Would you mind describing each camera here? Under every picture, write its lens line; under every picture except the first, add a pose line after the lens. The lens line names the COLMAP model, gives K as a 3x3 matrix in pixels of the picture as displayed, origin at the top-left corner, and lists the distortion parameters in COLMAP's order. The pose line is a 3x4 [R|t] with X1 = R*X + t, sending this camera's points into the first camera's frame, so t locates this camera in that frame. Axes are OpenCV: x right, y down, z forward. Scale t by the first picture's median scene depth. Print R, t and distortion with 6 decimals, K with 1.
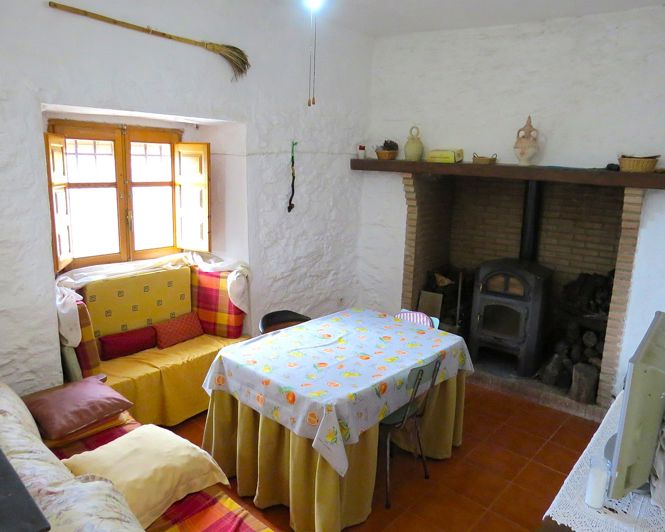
lens RADIAL K [[479.0, 0, 333.3], [0, 479.0, 235.7], [0, 0, 1]] dist [-0.031981, -0.000707]
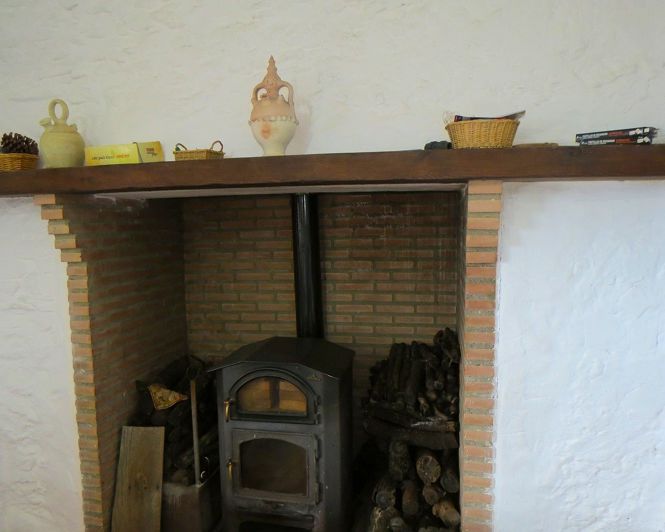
lens RADIAL K [[504.9, 0, 328.8], [0, 504.9, 241.3], [0, 0, 1]] dist [-0.015140, 0.001434]
pose [[0.912346, -0.081589, 0.401209, 0.205897], [0.121249, 0.989828, -0.074430, -0.014962], [-0.391055, 0.116552, 0.912958, 0.445973]]
